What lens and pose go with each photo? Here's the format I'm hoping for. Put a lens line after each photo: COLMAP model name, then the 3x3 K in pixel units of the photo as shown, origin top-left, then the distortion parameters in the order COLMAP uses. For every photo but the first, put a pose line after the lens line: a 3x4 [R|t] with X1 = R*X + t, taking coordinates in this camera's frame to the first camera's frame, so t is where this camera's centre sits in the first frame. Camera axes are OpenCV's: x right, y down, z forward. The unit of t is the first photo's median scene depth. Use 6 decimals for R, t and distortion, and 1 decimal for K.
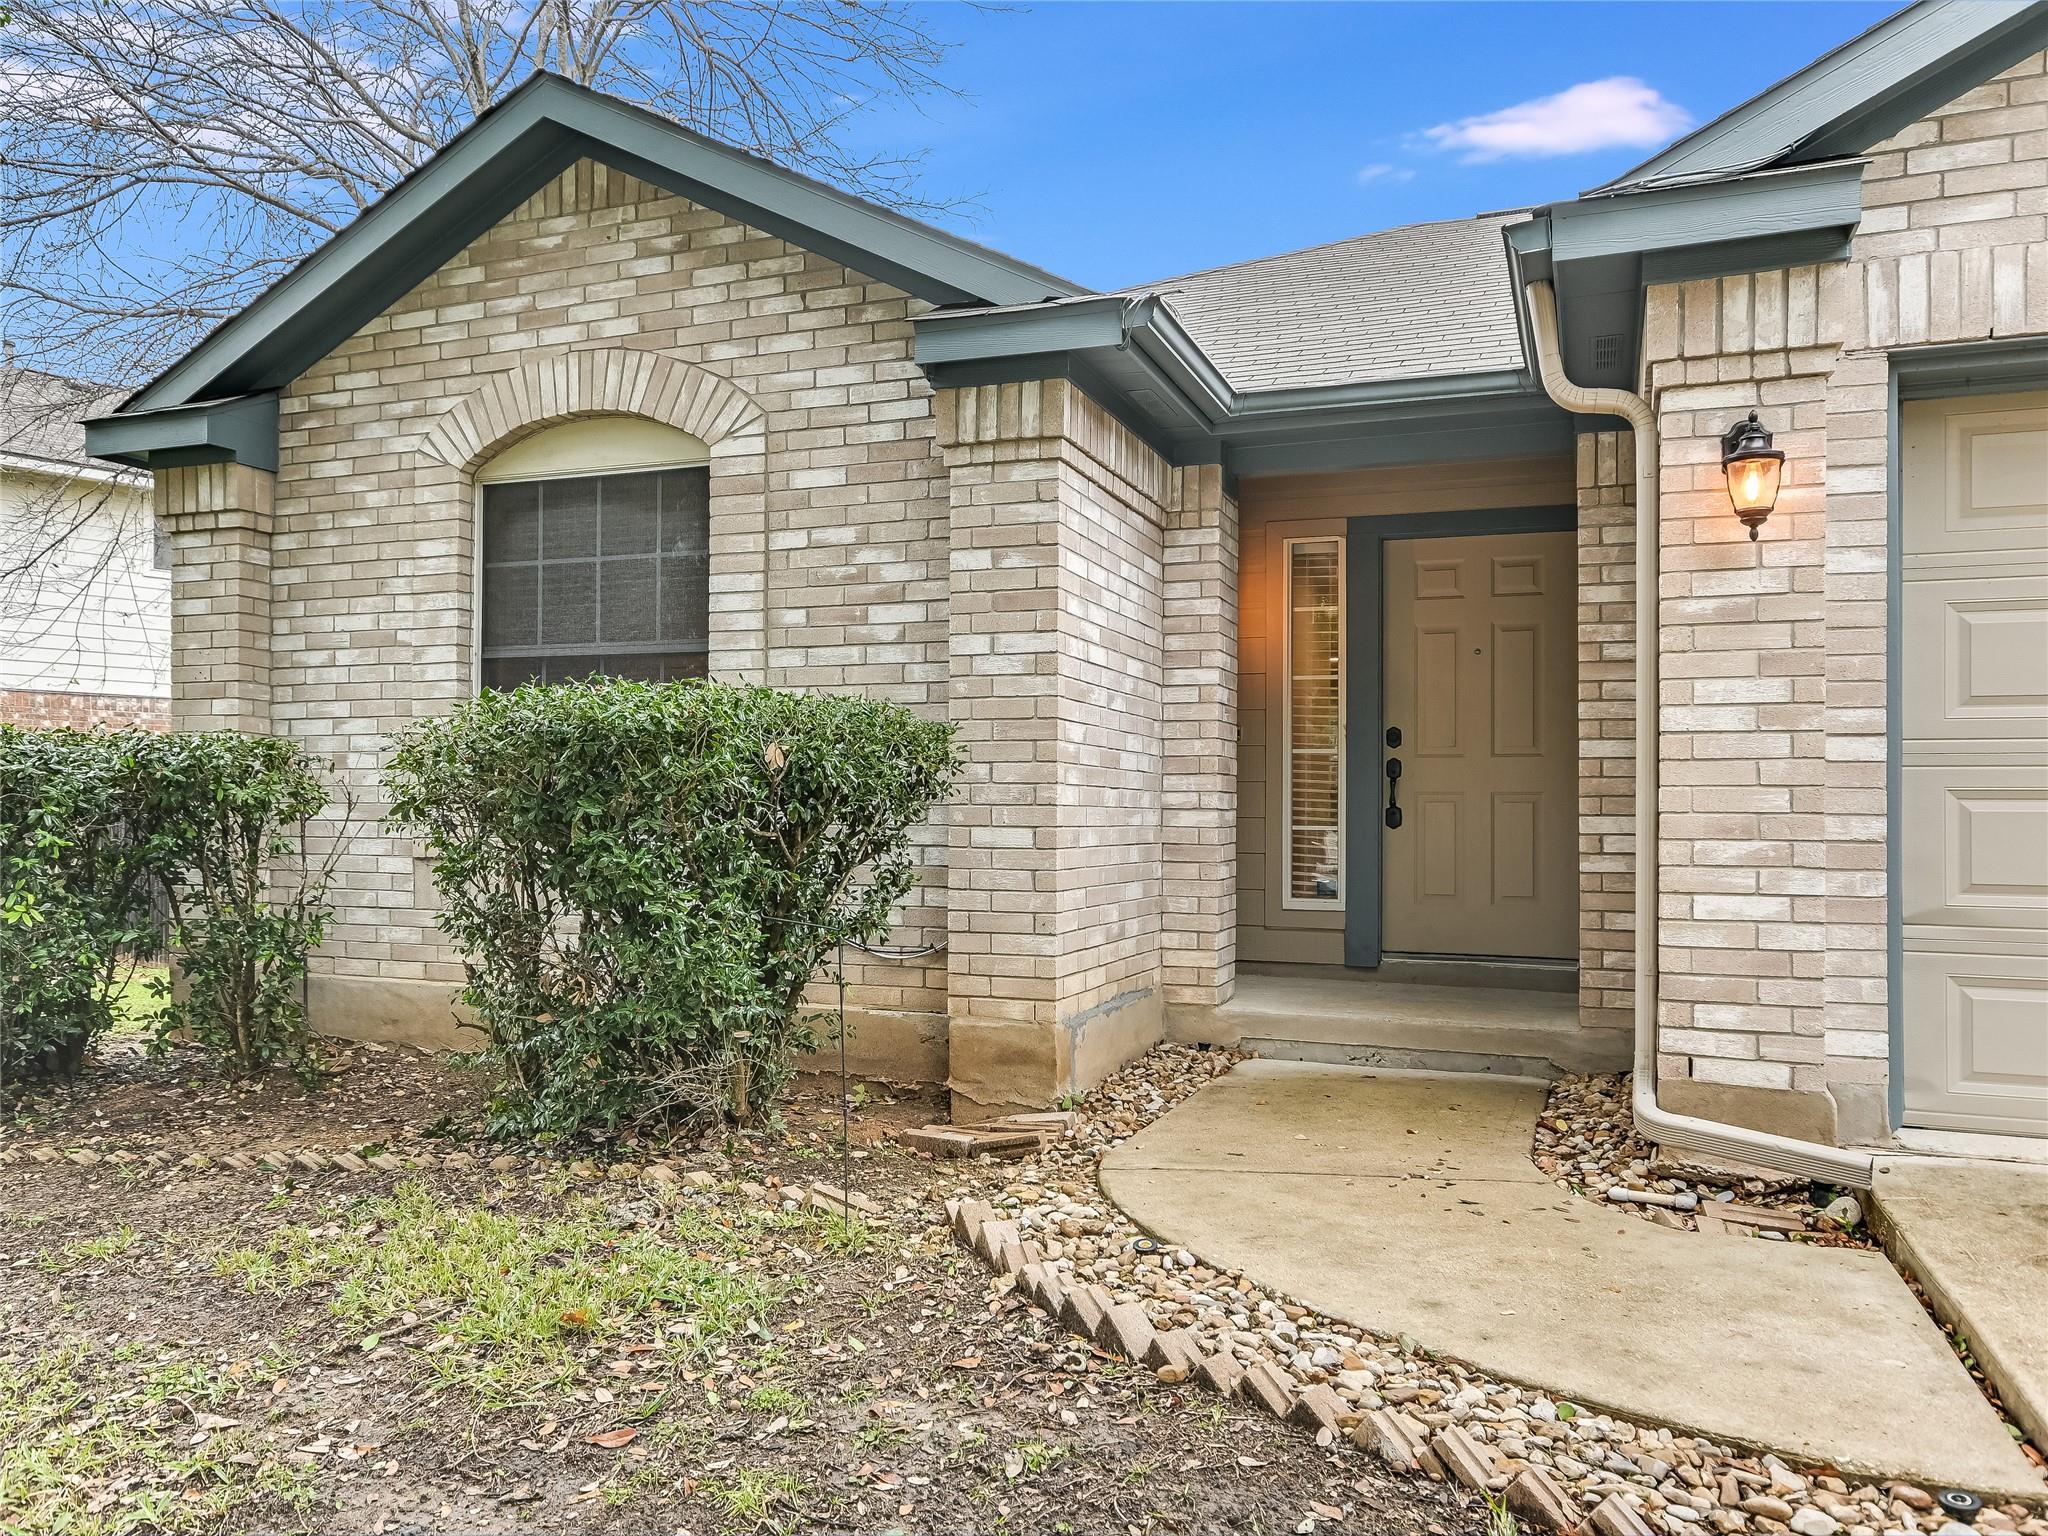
lens RADIAL K [[1478.2, 0, 1023.5], [0, 1478.2, 816.0], [0, 0, 1]] dist [-0.004968, 0.005511]
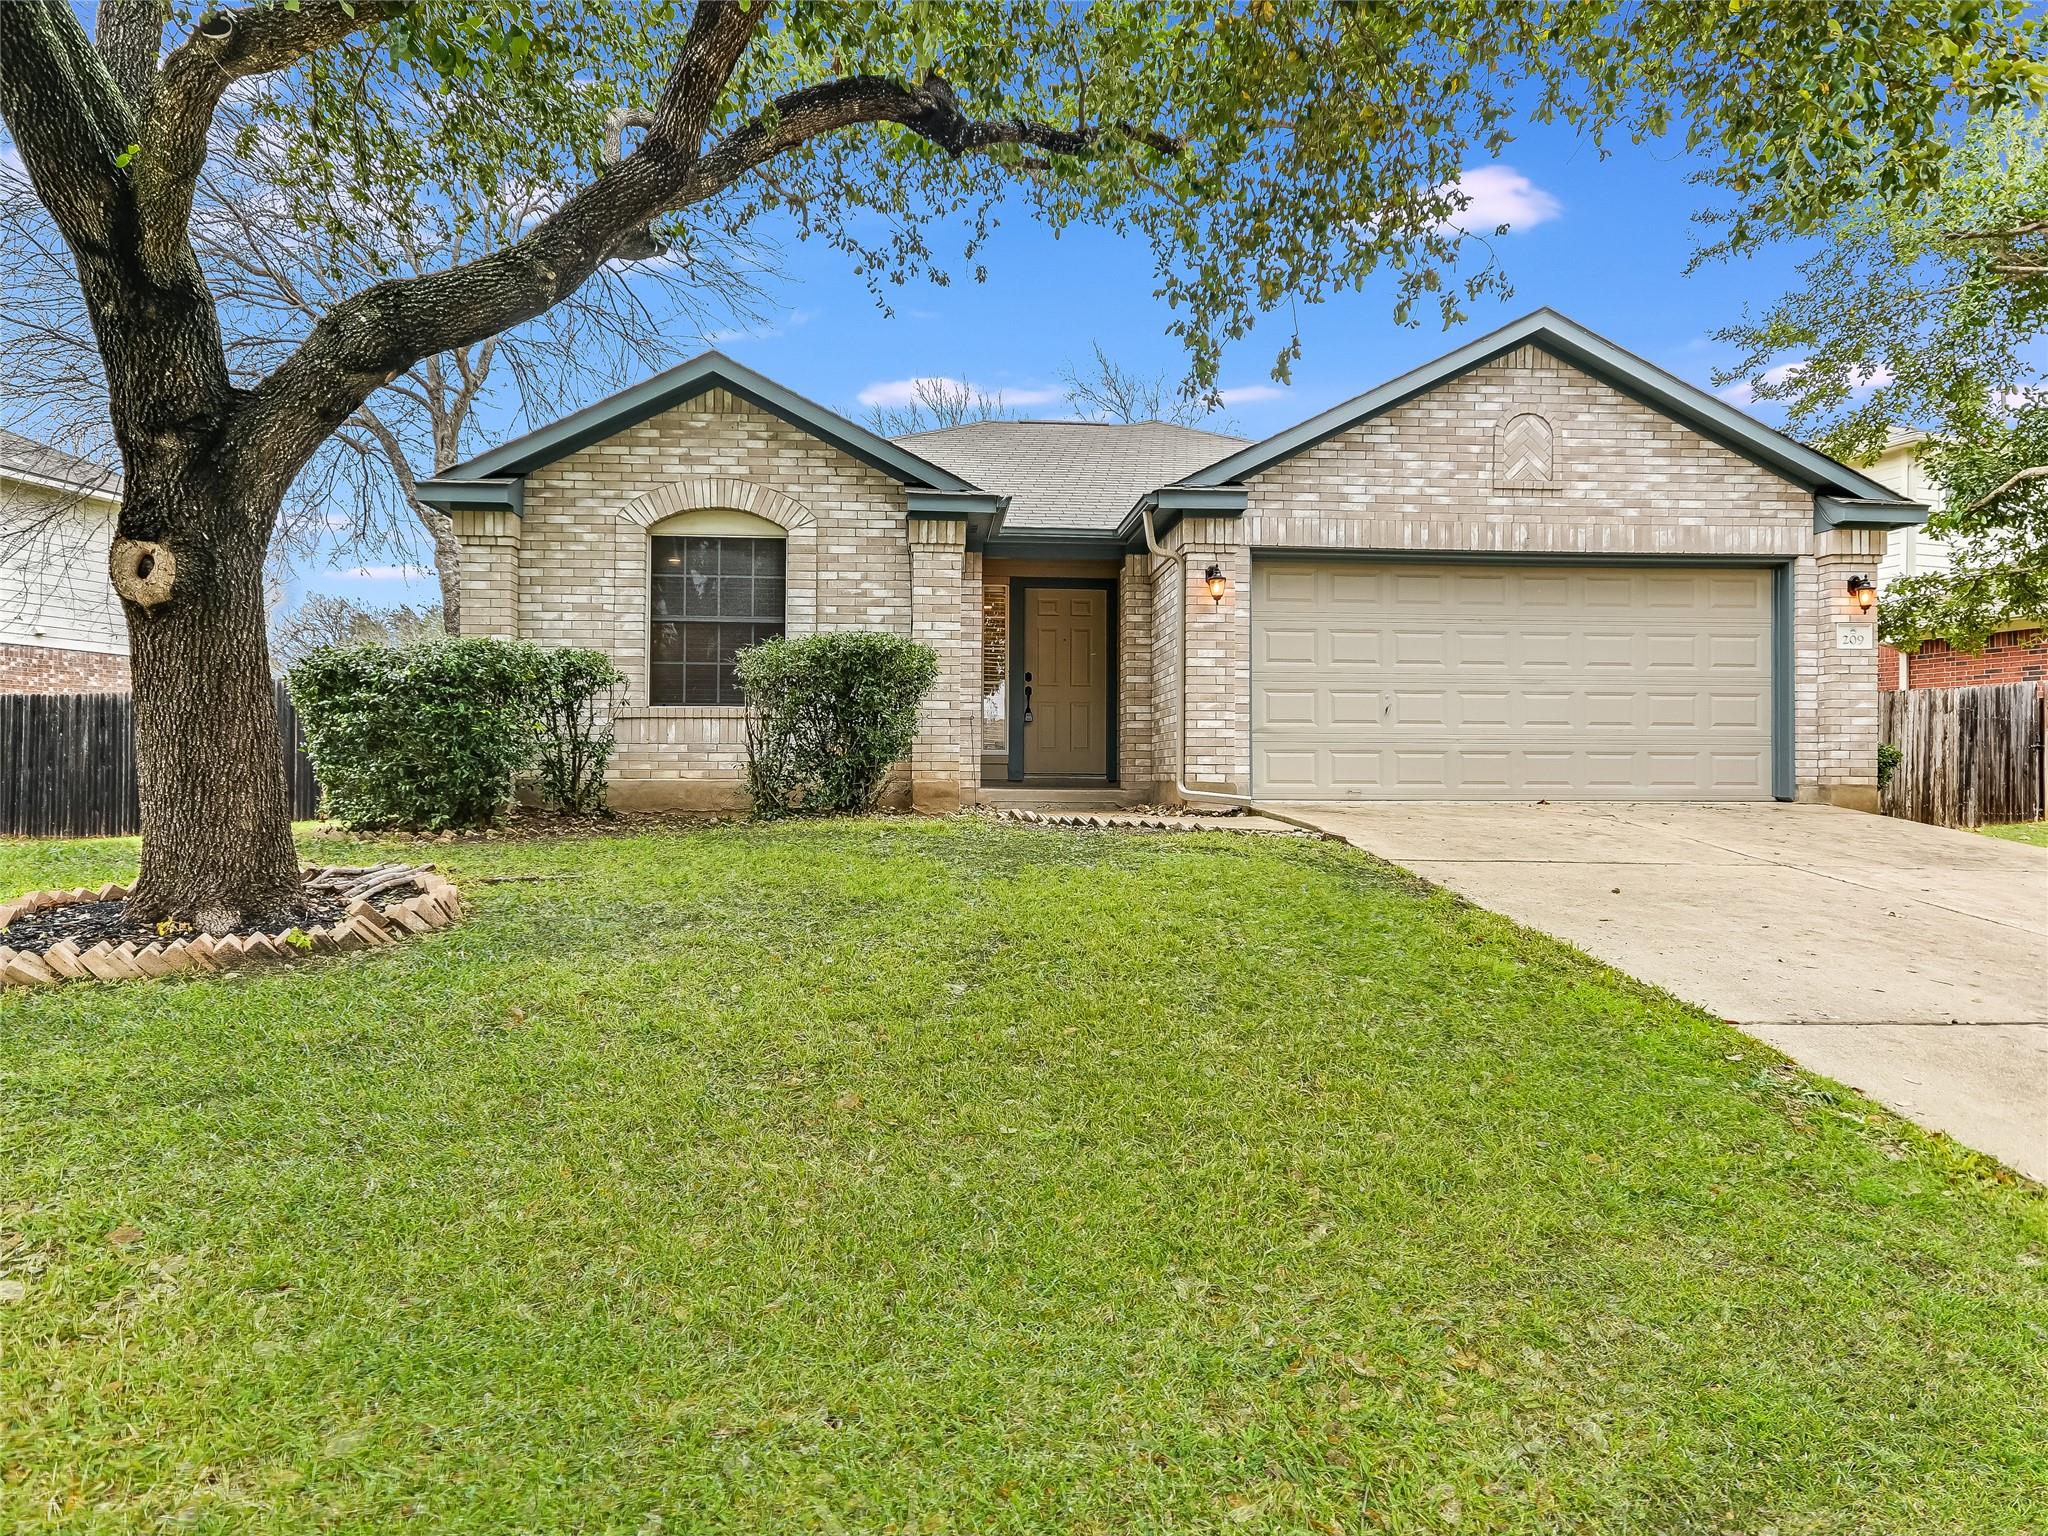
lens RADIAL K [[1103.3, 0, 1018.0], [0, 1103.3, 772.0], [0, 0, 1]] dist [0.000029, 0.001836]
pose [[0.909465, -0.005176, 0.415749, -0.585220], [0.003049, 0.999979, 0.005780, 0.103134], [-0.415770, -0.003989, 0.909461, -0.646108]]
